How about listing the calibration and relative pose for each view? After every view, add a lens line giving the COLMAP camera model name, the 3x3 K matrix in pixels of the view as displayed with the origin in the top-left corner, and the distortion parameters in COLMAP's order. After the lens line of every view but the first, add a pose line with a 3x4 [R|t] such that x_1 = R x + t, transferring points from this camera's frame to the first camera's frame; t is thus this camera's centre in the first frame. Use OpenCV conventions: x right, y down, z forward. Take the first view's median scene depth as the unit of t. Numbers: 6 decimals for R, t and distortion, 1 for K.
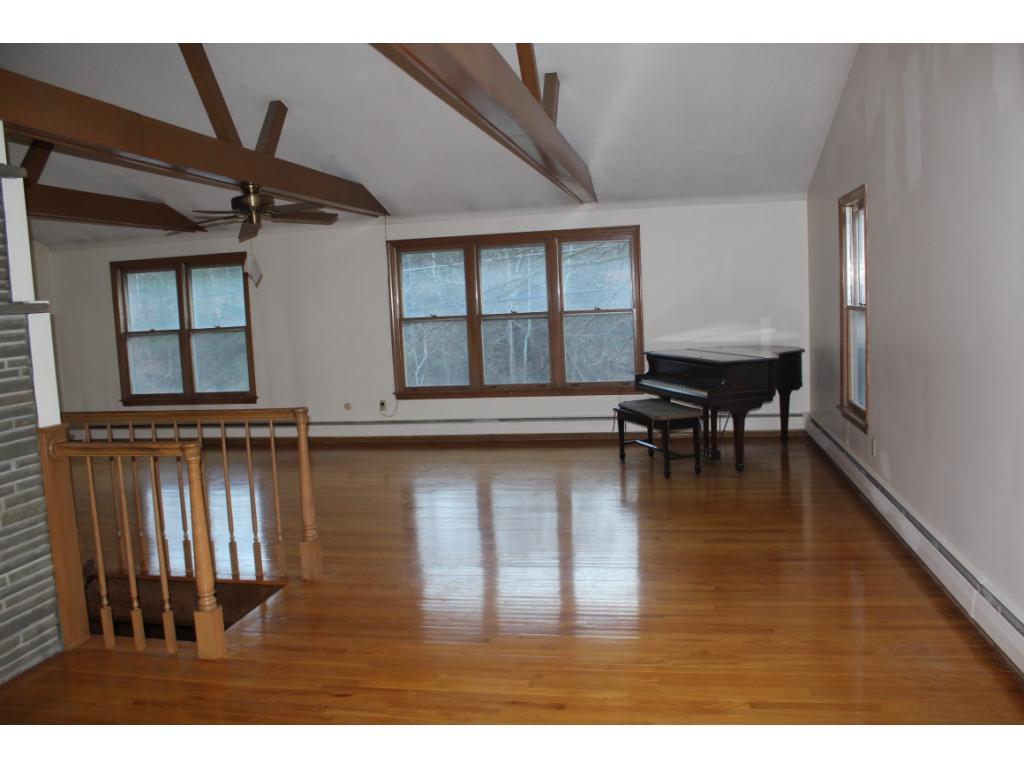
lens RADIAL K [[851.3, 0, 511.9], [0, 851.3, 384.5], [0, 0, 1]] dist [-0.105788, 0.063186]
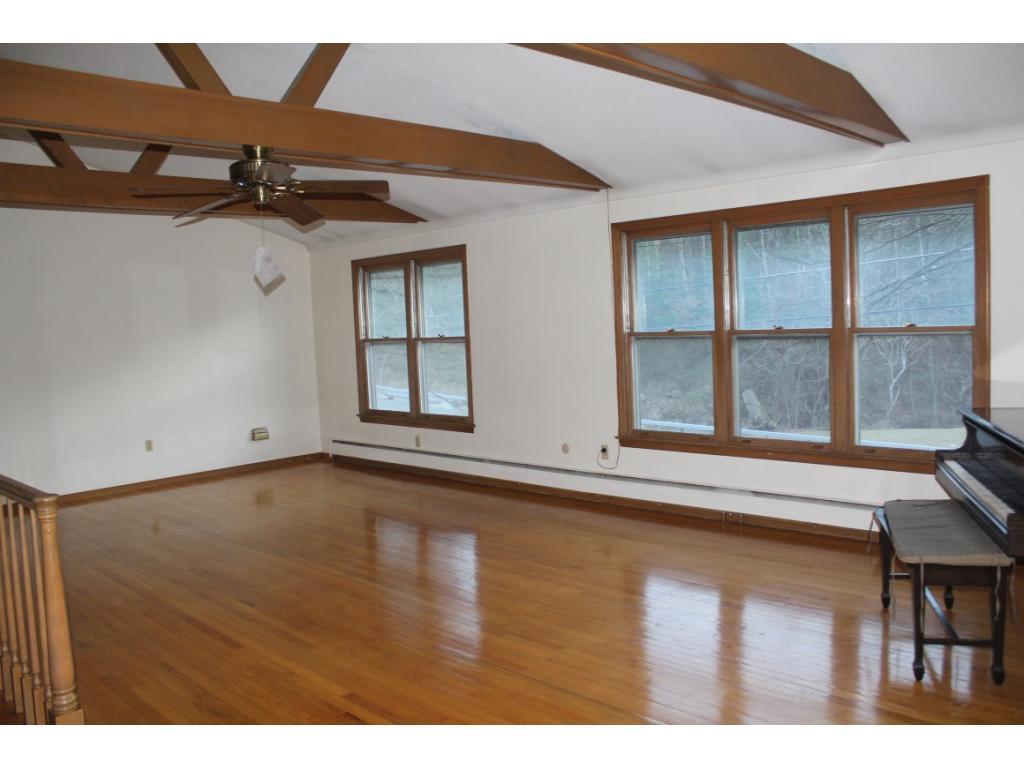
lens RADIAL K [[851.3, 0, 509.6], [0, 851.3, 385.9], [0, 0, 1]] dist [-0.105788, 0.063186]
pose [[0.829480, 0.058824, -0.555430, 0.181863], [-0.058150, 0.998130, 0.018867, -0.040902], [0.555501, 0.016648, 0.831349, 0.350725]]
